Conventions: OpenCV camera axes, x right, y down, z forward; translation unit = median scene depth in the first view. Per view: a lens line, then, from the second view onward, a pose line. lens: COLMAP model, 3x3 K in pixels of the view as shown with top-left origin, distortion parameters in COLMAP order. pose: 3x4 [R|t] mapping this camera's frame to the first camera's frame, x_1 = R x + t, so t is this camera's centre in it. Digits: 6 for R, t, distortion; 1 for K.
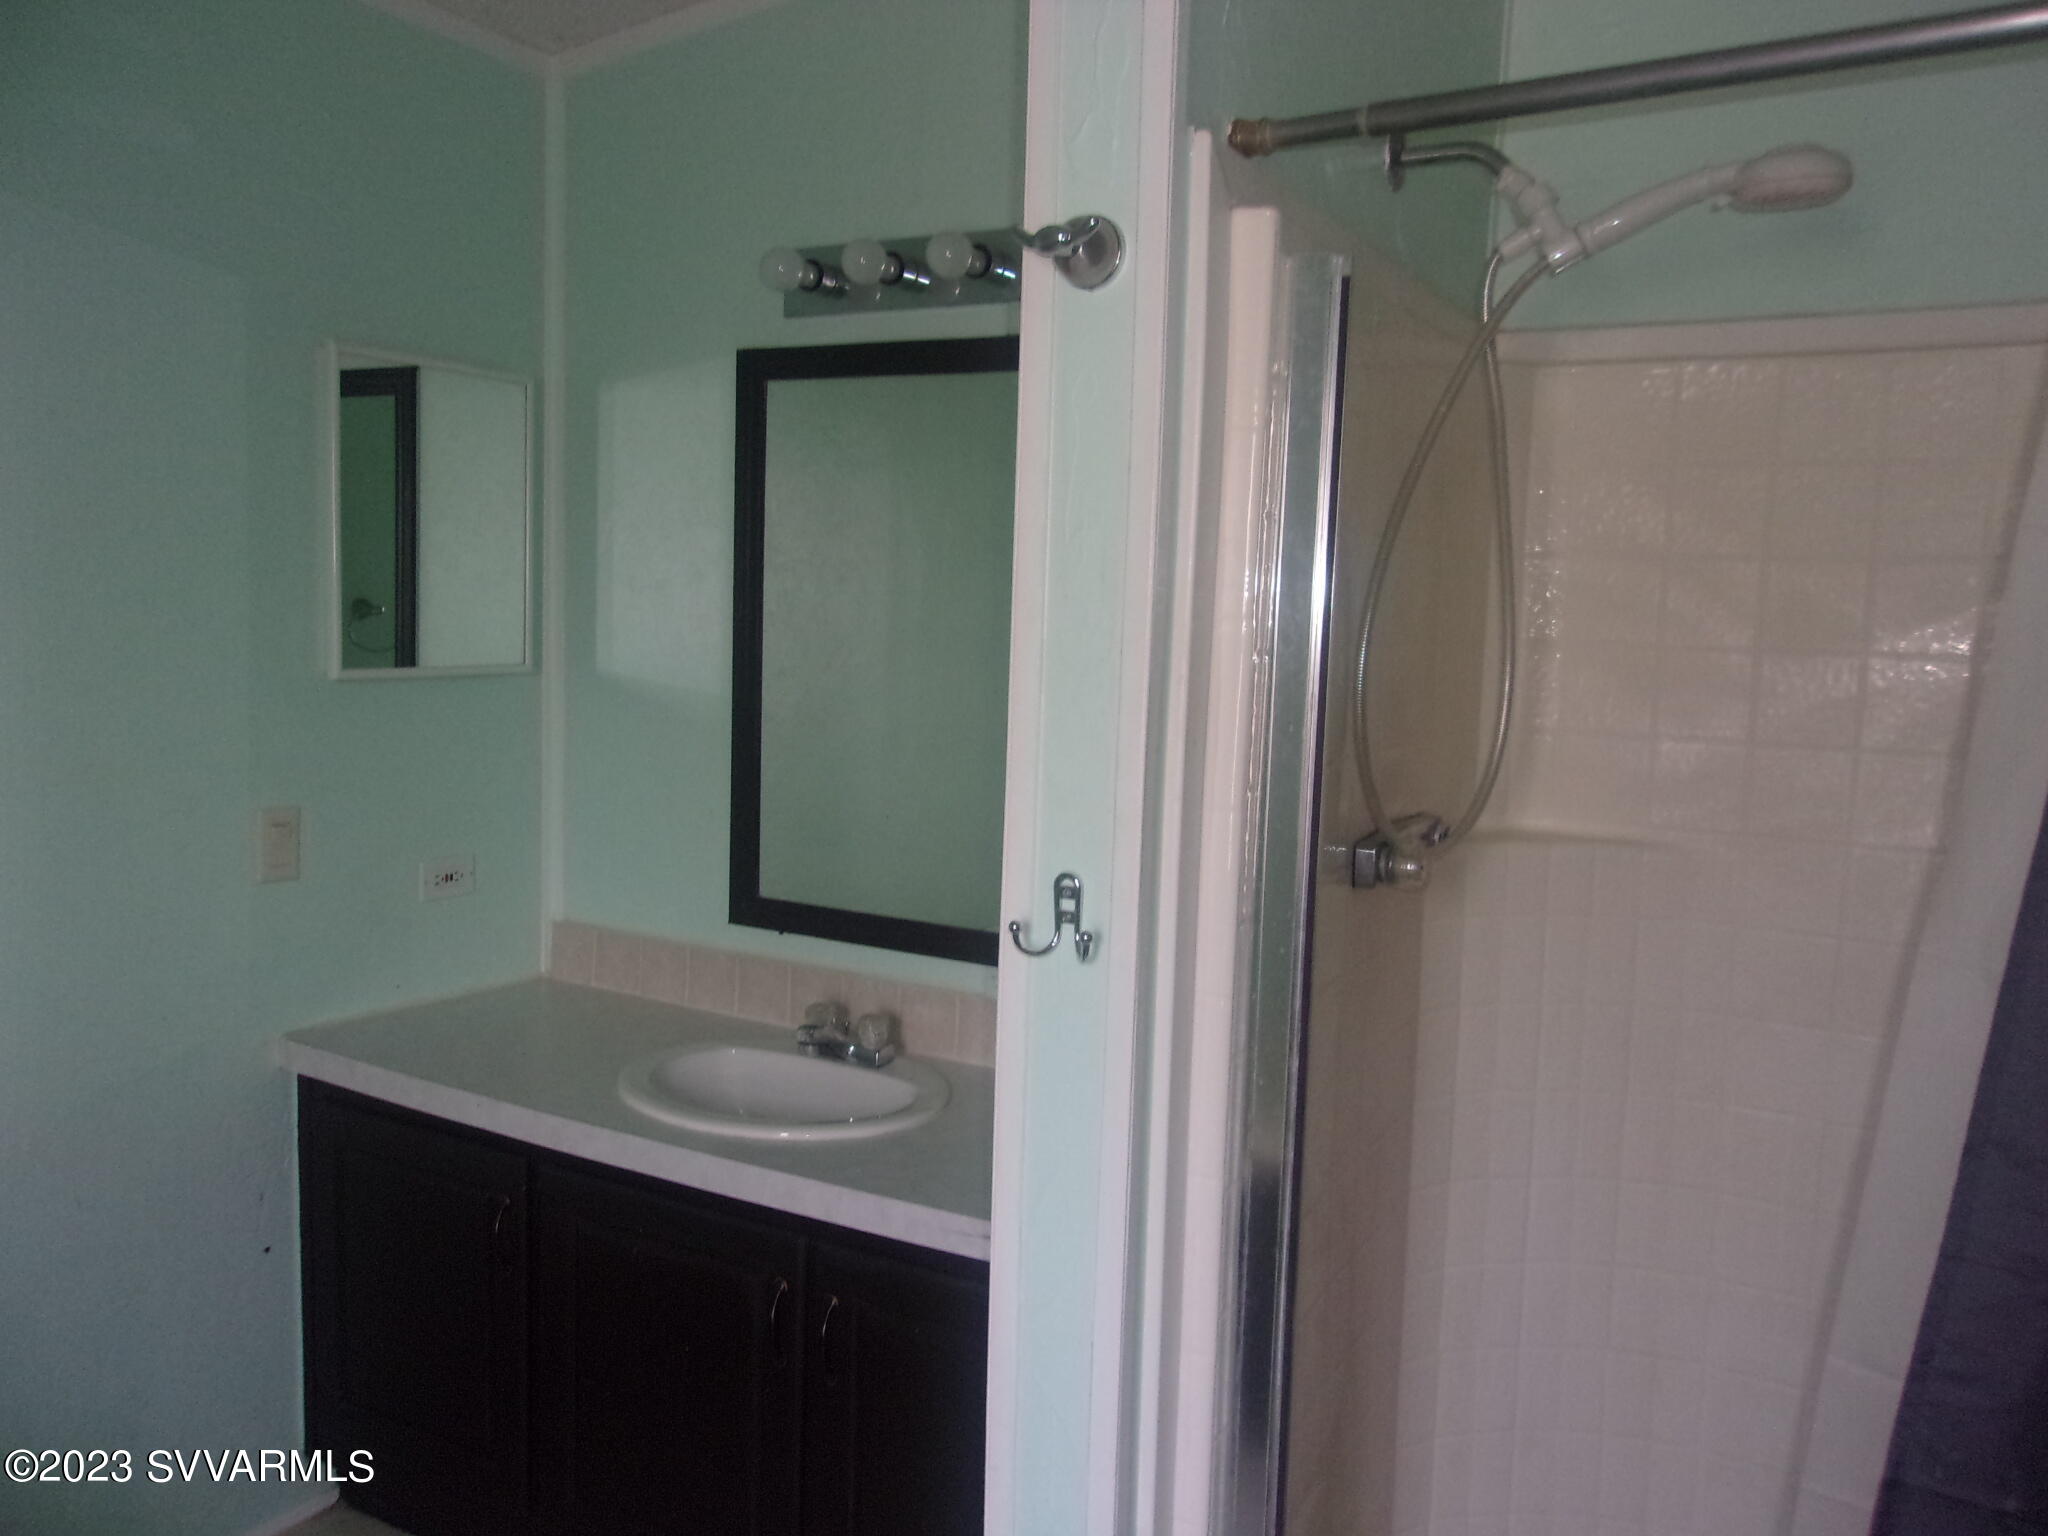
lens RADIAL K [[1624.0, 0, 1001.9], [0, 1624.0, 769.2], [0, 0, 1]] dist [-0.004925, 0.008255]
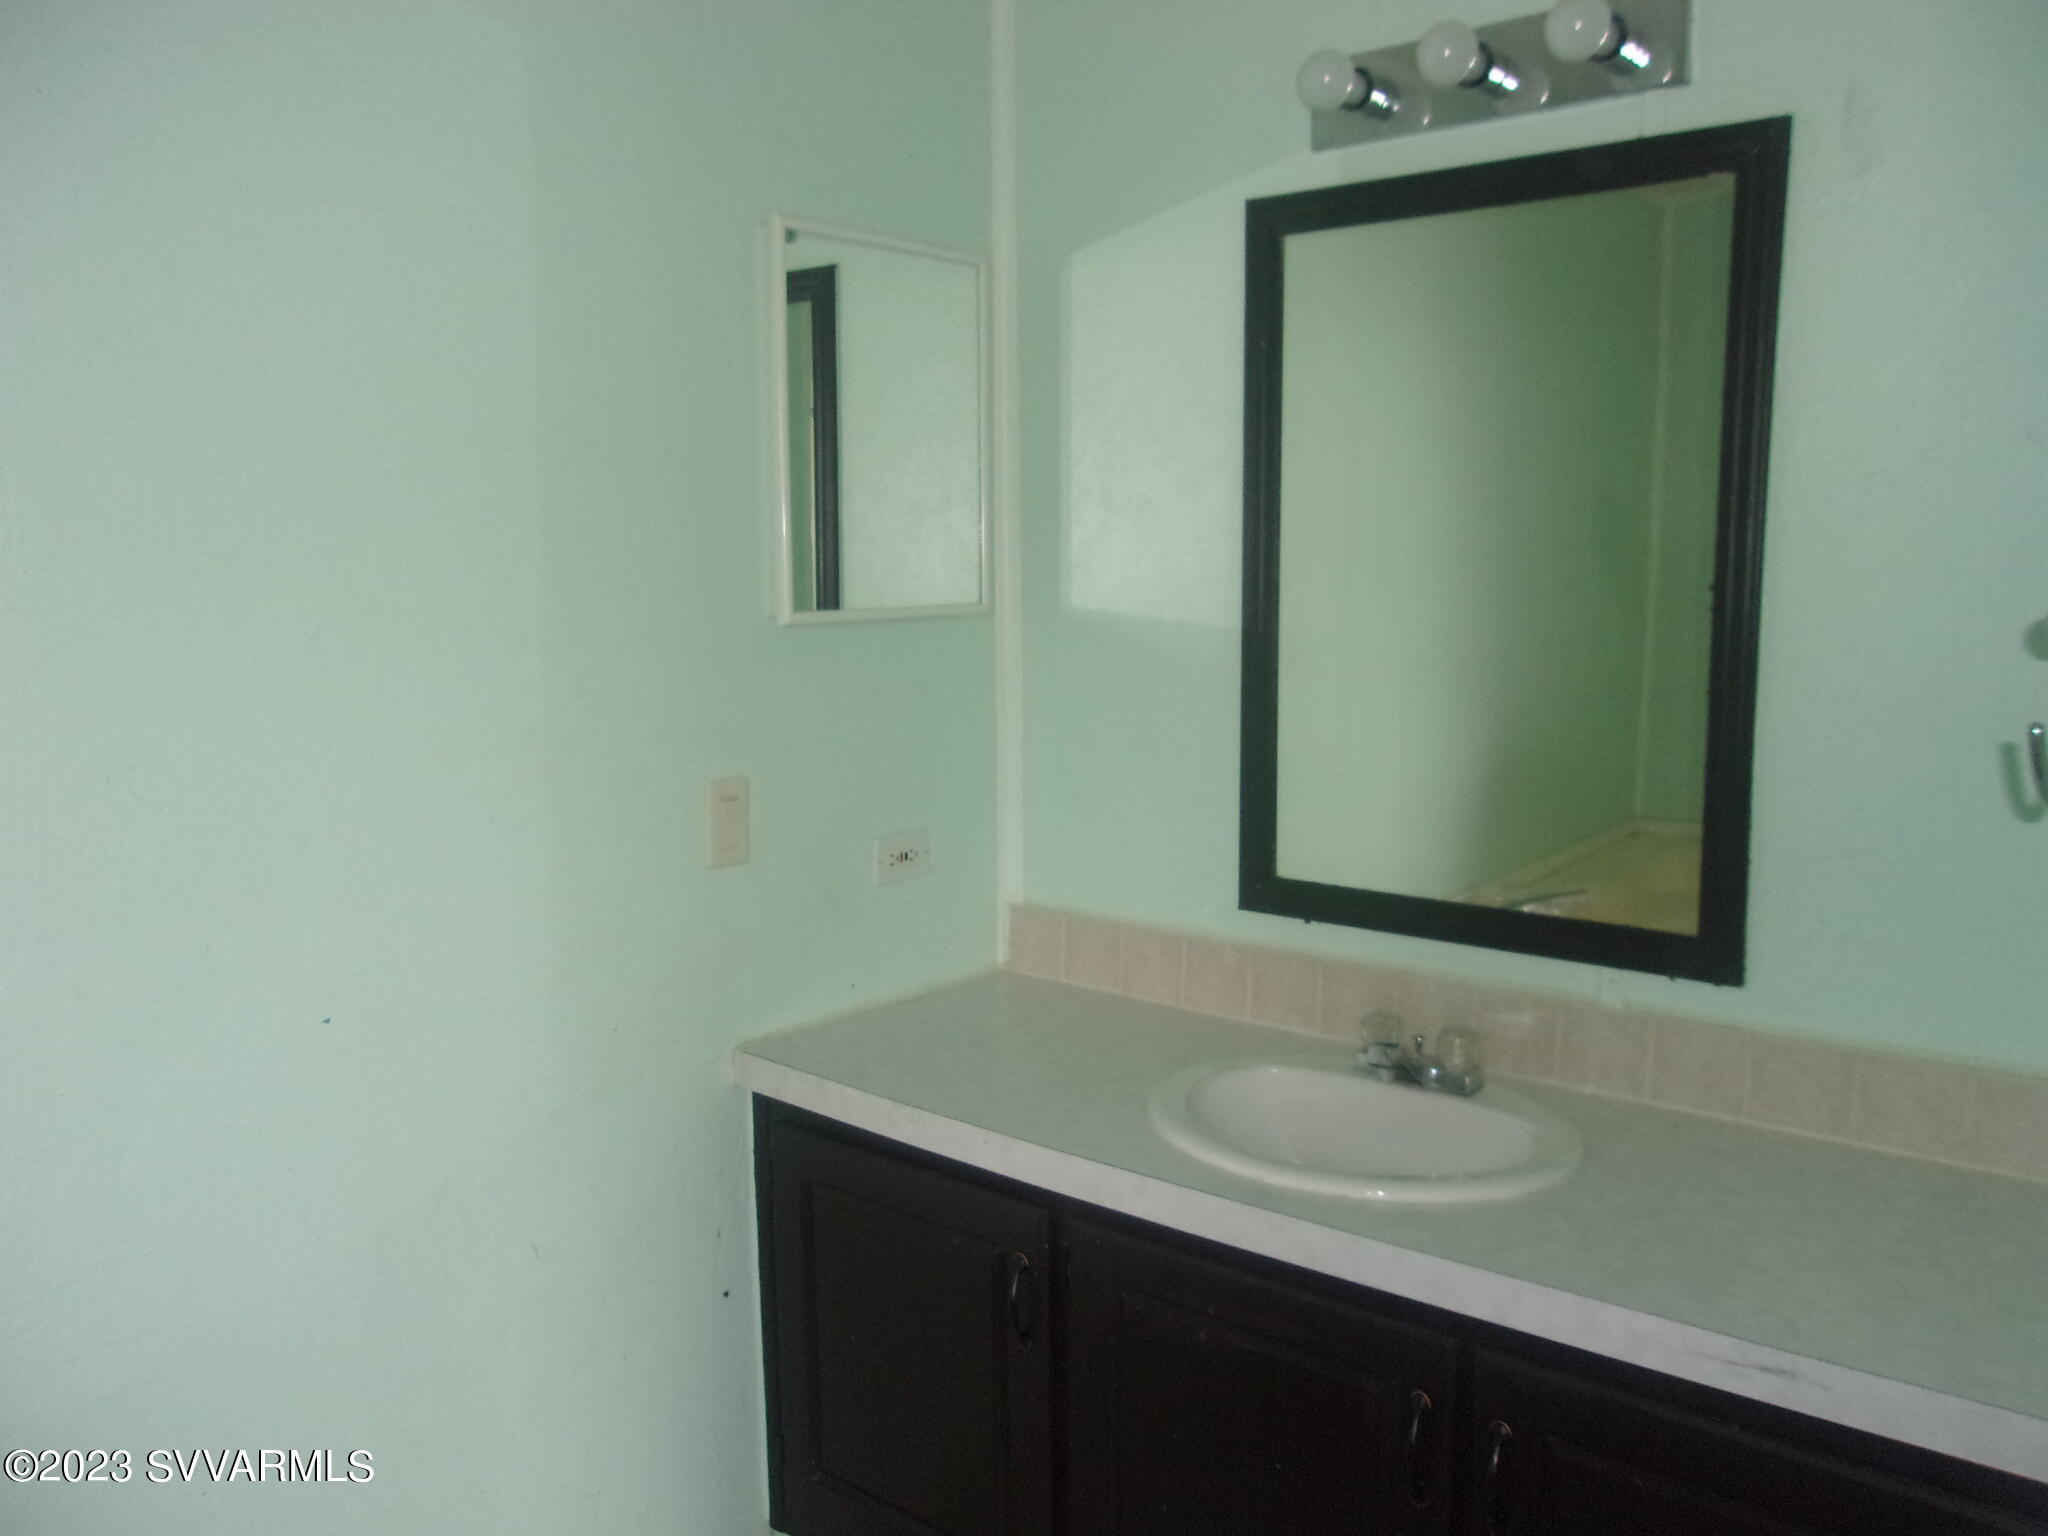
lens RADIAL K [[1624.0, 0, 1001.9], [0, 1624.0, 769.2], [0, 0, 1]] dist [-0.004925, 0.008255]
pose [[0.987923, -0.016849, -0.154027, -0.170217], [0.021924, 0.999269, 0.031312, -0.004374], [0.153387, -0.034311, 0.987570, 0.186434]]
